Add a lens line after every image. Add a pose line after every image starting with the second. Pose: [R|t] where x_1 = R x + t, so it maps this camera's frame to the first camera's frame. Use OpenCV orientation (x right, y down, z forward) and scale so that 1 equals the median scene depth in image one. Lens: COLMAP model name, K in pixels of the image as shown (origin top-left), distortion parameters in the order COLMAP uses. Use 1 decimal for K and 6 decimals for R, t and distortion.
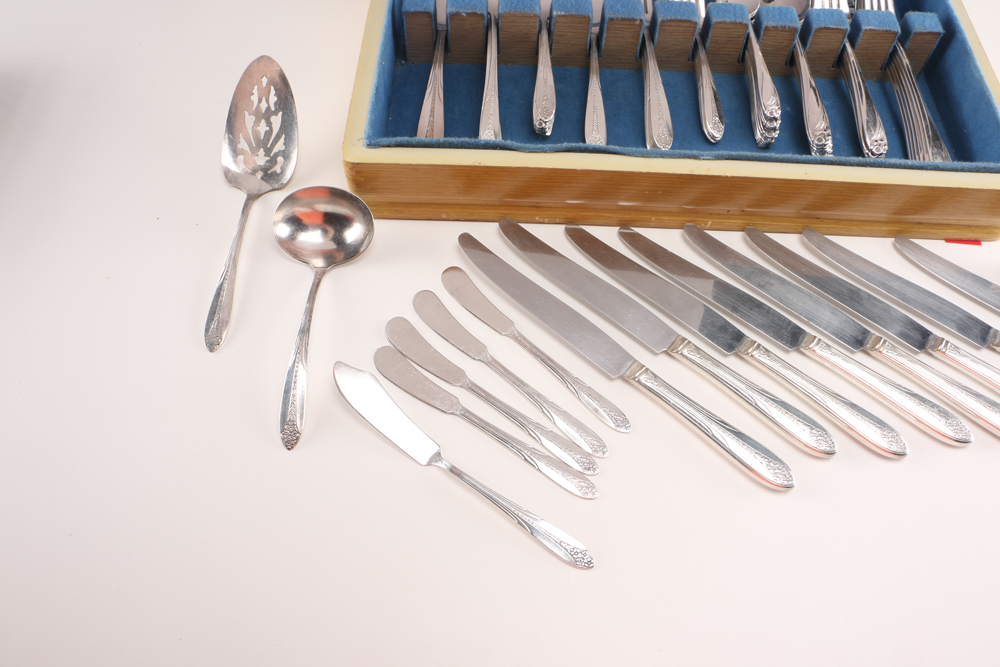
lens RADIAL K [[811.0, 0, 500.0], [0, 811.0, 333.5], [0, 0, 1]] dist [-0.130500, 0.001935]
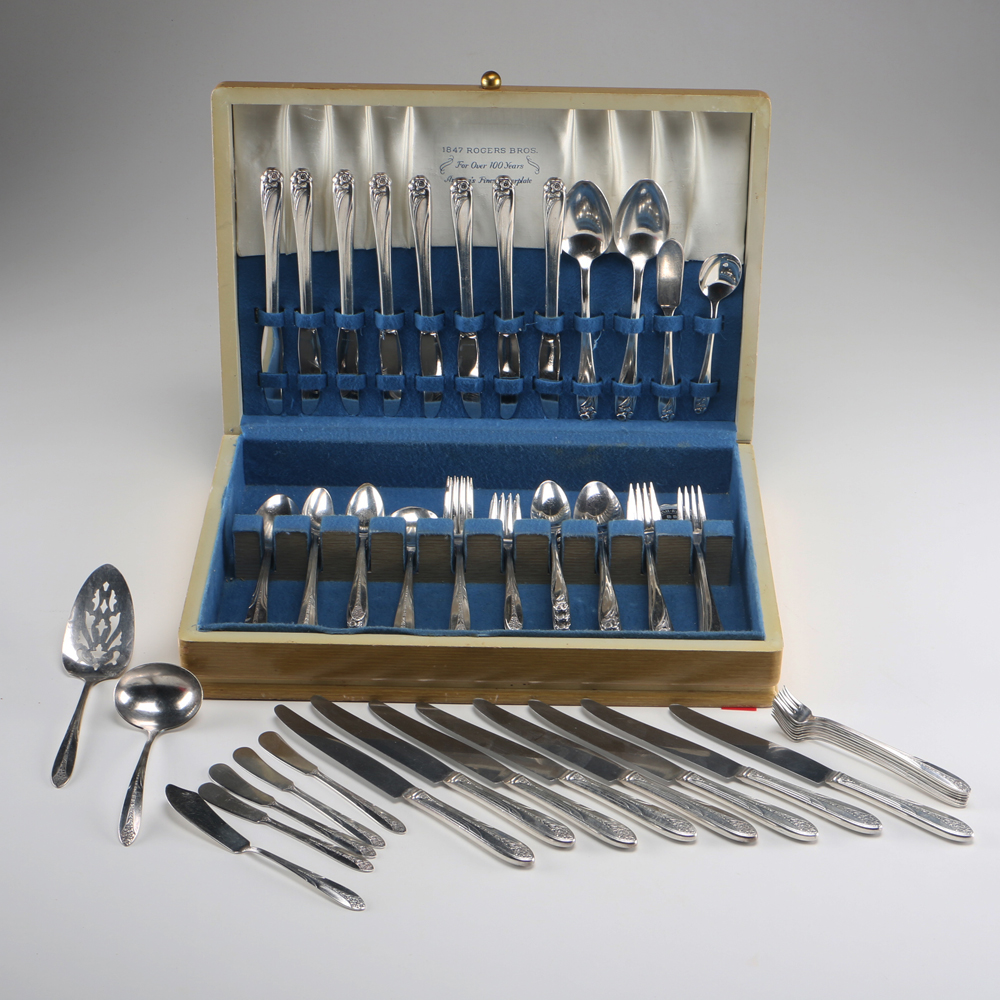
lens RADIAL K [[2329.7, 0, 500.0], [0, 2329.7, 500.0], [0, 0, 1]] dist [-0.008038, -0.124205]
pose [[0.999957, -0.007908, 0.004936, 0.240917], [0.009278, 0.895742, -0.444478, 1.031431], [-0.000906, 0.444505, 0.895776, -1.985022]]
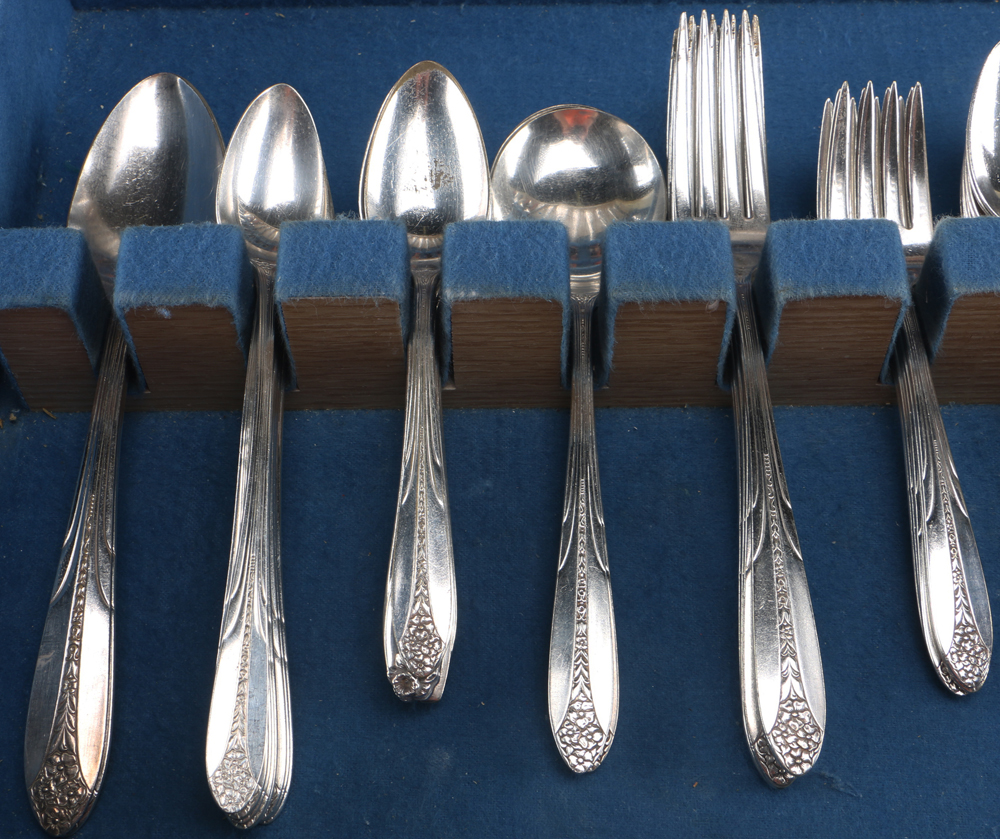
lens RADIAL K [[1658.9, 0, 472.9], [0, 1658.9, 418.8], [0, 0, 1]] dist [-0.044729, -0.034125]
pose [[0.998942, -0.034777, -0.030077, 0.099739], [0.034590, 0.999379, -0.006721, -0.359082], [0.030292, 0.005674, 0.999525, 0.345167]]
